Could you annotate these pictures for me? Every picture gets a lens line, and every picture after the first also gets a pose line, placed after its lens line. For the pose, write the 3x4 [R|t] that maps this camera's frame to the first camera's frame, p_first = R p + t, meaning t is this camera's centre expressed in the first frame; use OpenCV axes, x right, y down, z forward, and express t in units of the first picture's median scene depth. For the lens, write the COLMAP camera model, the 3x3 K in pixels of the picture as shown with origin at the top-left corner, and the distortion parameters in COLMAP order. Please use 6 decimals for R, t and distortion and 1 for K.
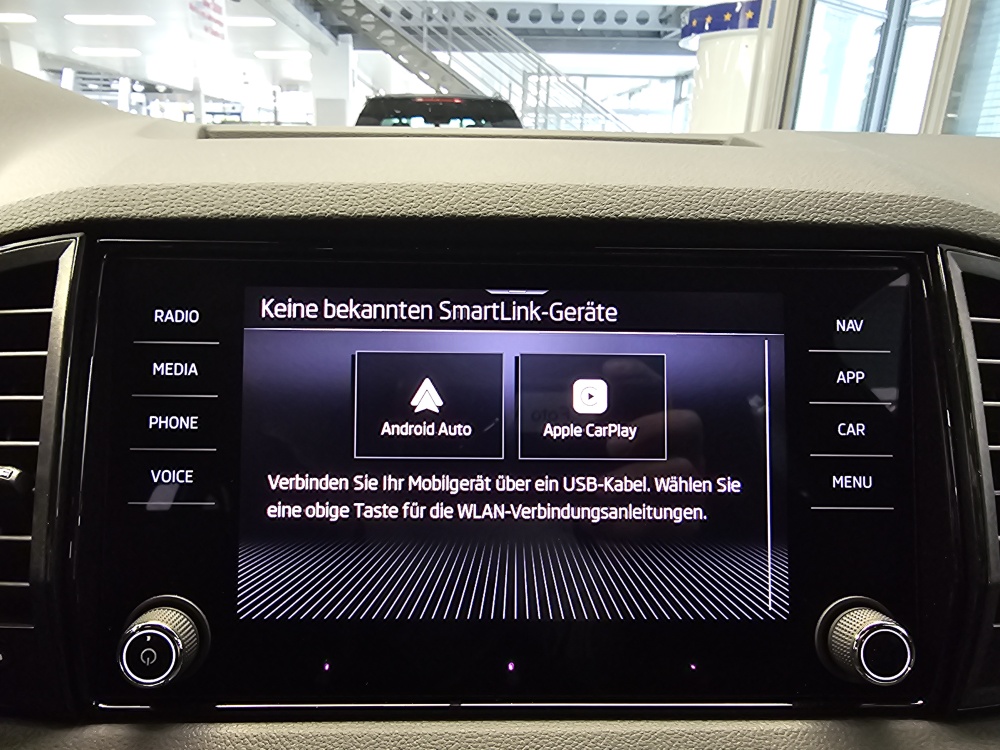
lens RADIAL K [[683.2, 0, 453.4], [0, 683.2, 374.5], [0, 0, 1]] dist [0.001821, -0.003815]
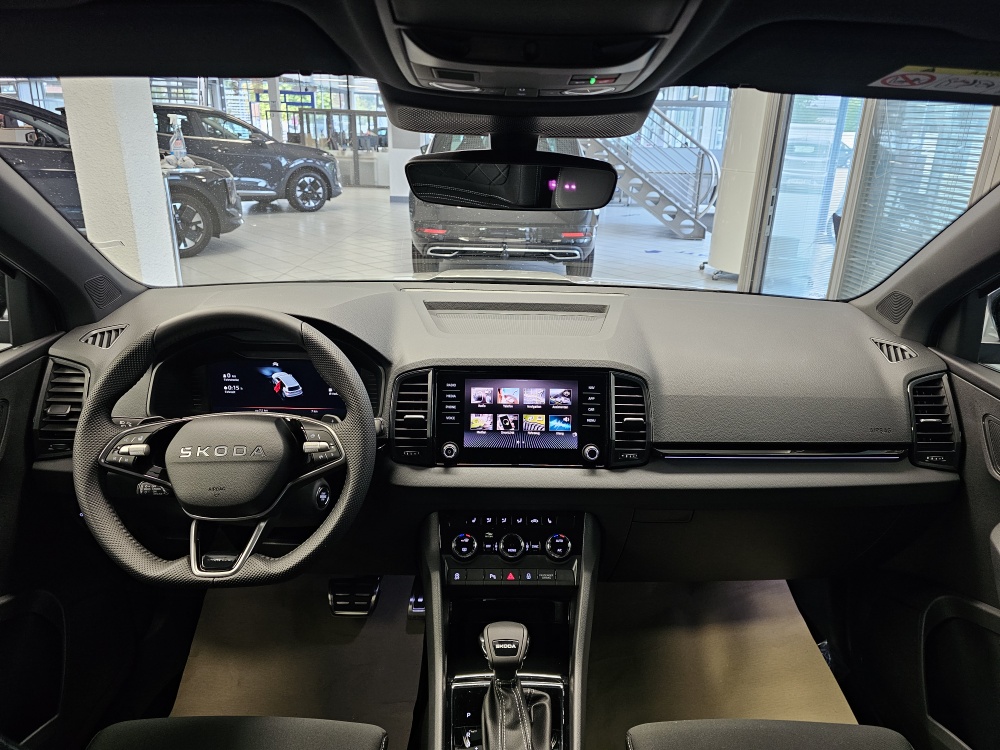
lens RADIAL K [[675.4, 0, 521.2], [0, 675.4, 368.9], [0, 0, 1]] dist [0.058326, -0.064417]
pose [[0.999962, 0.007966, 0.003633, 0.071450], [-0.008074, 0.999500, 0.030578, -0.345918], [-0.003388, -0.030606, 0.999526, -3.737080]]
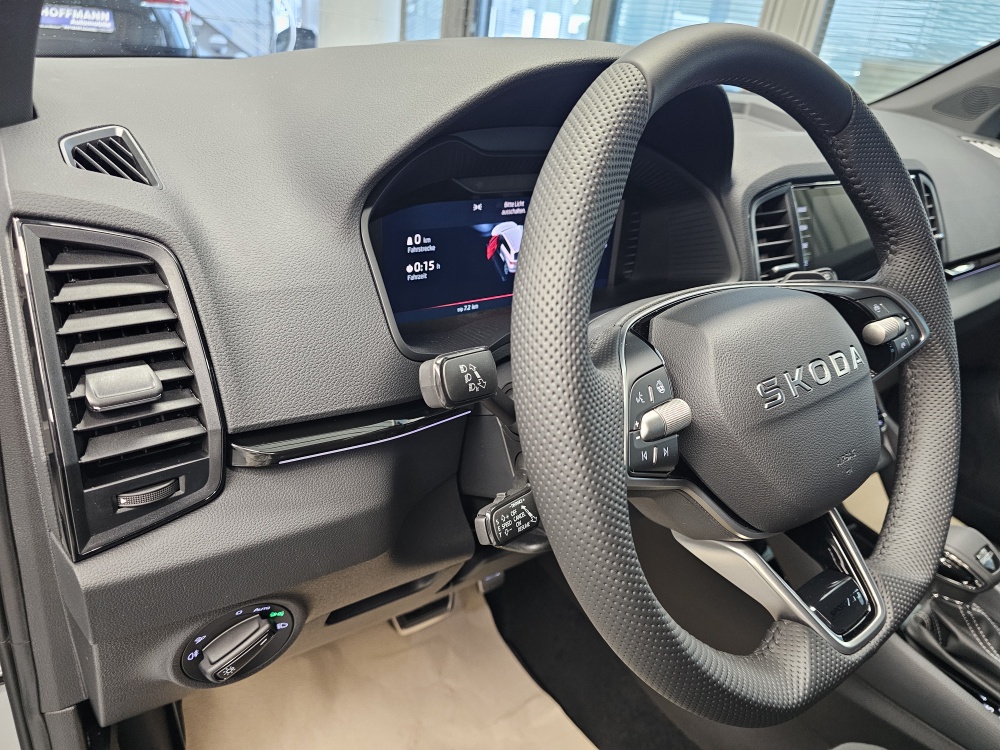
lens RADIAL K [[675.4, 0, 497.4], [0, 675.4, 375.8], [0, 0, 1]] dist [0.058326, -0.064417]
pose [[0.806073, -0.202922, 0.555940, -3.237701], [0.081947, 0.968600, 0.234729, -0.191837], [-0.586115, -0.143651, 0.797391, -0.678938]]
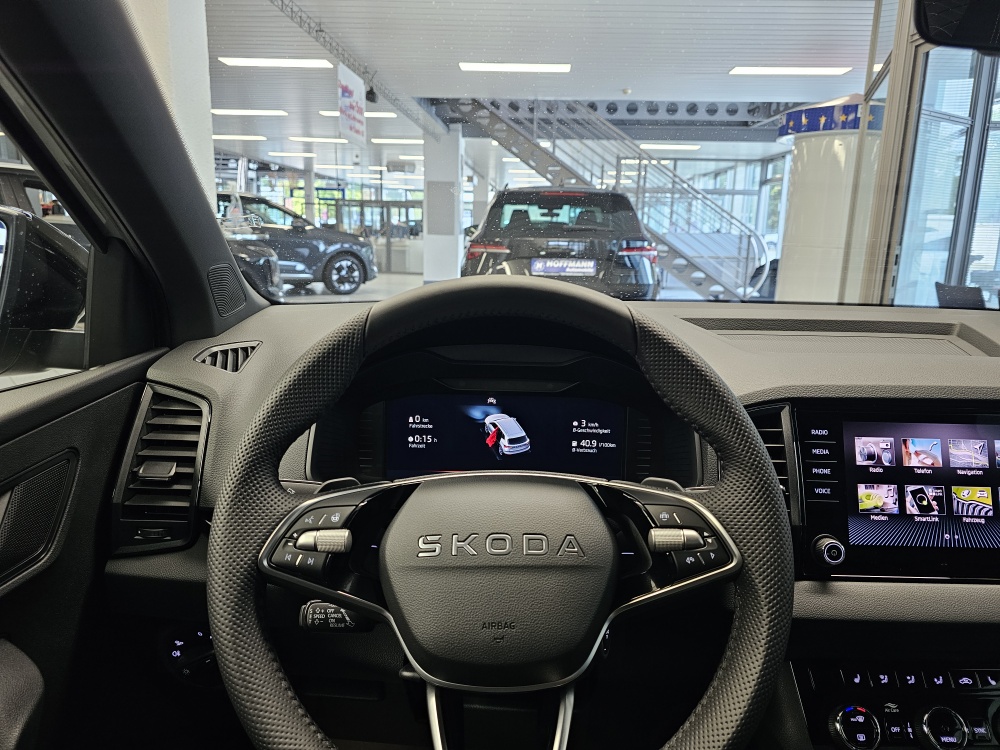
lens RADIAL K [[675.4, 0, 509.7], [0, 675.4, 361.6], [0, 0, 1]] dist [0.058326, -0.064417]
pose [[0.999384, 0.010424, -0.033513, -1.558869], [-0.014071, 0.993776, -0.110500, -0.046175], [0.032152, 0.110904, 0.993311, -1.809035]]
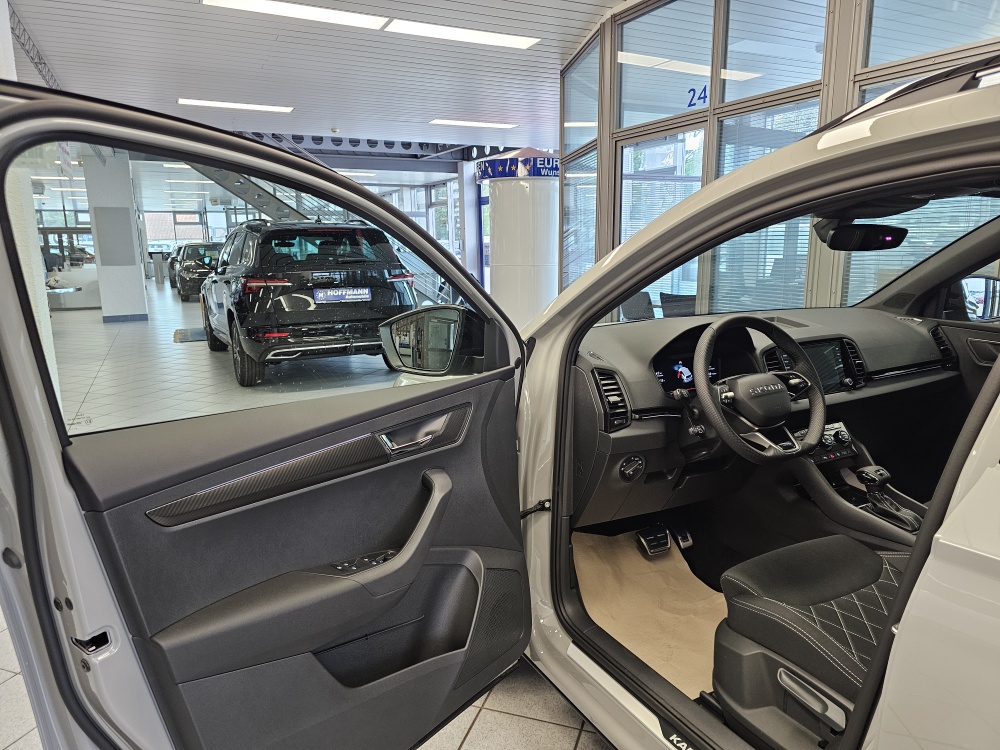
lens RADIAL K [[675.4, 0, 499.1], [0, 675.4, 380.9], [0, 0, 1]] dist [0.058326, -0.064417]
pose [[0.889629, -0.123729, 0.439603, -7.370613], [0.168182, 0.983710, -0.063480, 0.165762], [-0.424587, 0.130407, 0.895946, -5.087100]]
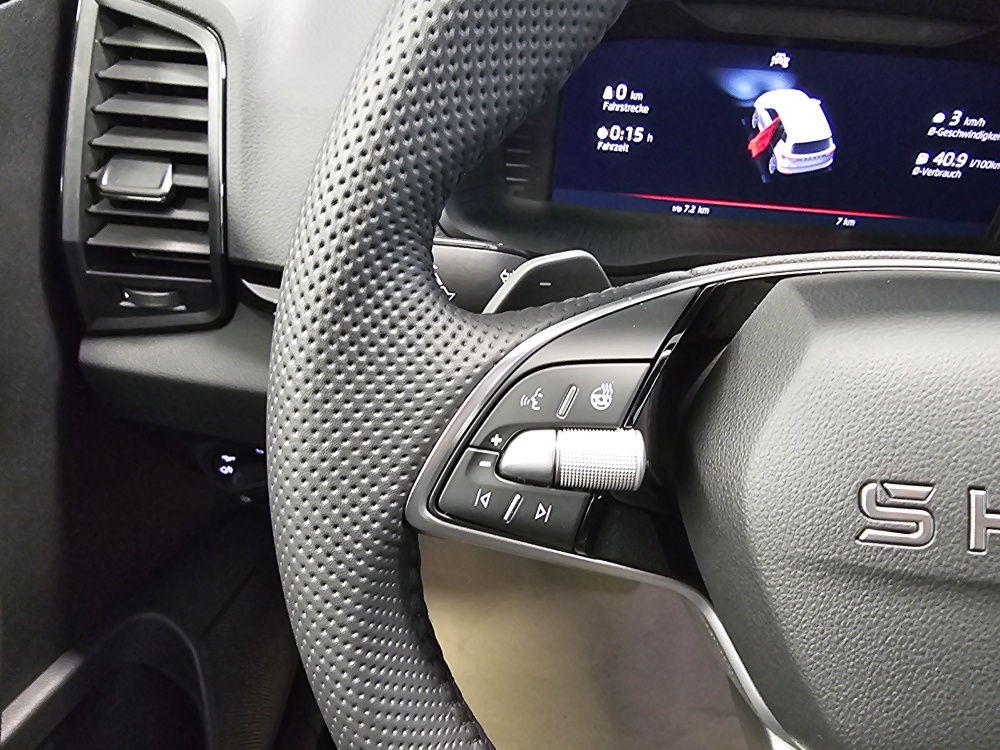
lens RADIAL K [[683.2, 0, 497.1], [0, 683.2, 364.0], [0, 0, 1]] dist [0.001821, -0.003815]
pose [[0.993525, 0.090601, -0.068557, -2.218432], [-0.060201, 0.931537, 0.358629, -0.086563], [0.096356, -0.352179, 0.930959, -0.407963]]
